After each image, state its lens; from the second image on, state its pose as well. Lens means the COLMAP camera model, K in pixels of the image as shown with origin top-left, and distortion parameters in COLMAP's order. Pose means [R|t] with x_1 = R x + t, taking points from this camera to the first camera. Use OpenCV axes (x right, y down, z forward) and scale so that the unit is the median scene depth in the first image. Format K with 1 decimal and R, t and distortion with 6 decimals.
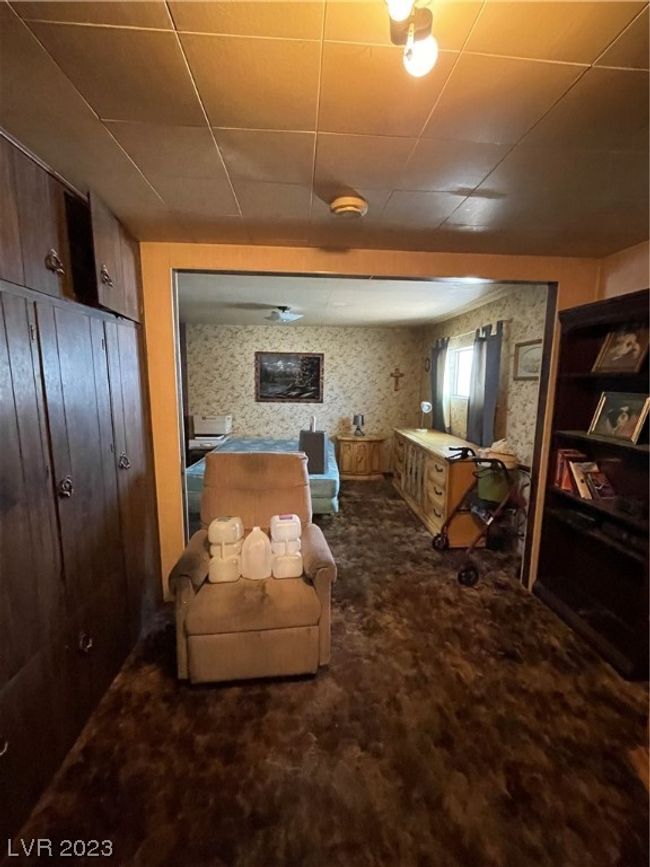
lens RADIAL K [[381.5, 0, 327.9], [0, 381.5, 432.0], [0, 0, 1]] dist [-0.002607, -0.000120]
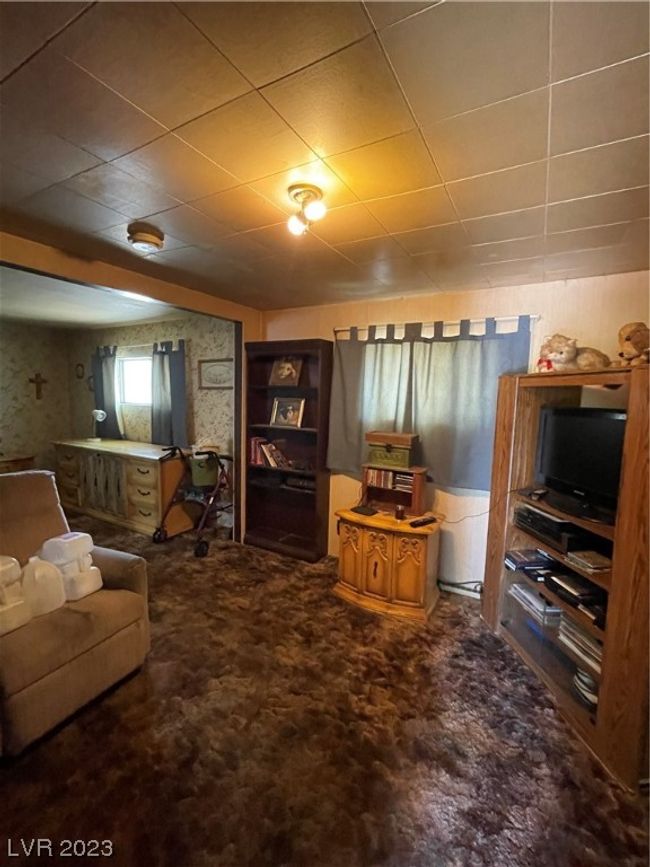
lens RADIAL K [[381.5, 0, 327.9], [0, 381.5, 432.0], [0, 0, 1]] dist [-0.002607, -0.000120]
pose [[0.551298, -0.083071, 0.830163, -0.443046], [0.098964, 0.994517, 0.033797, 0.003253], [-0.828418, 0.063524, 0.556496, -0.045393]]
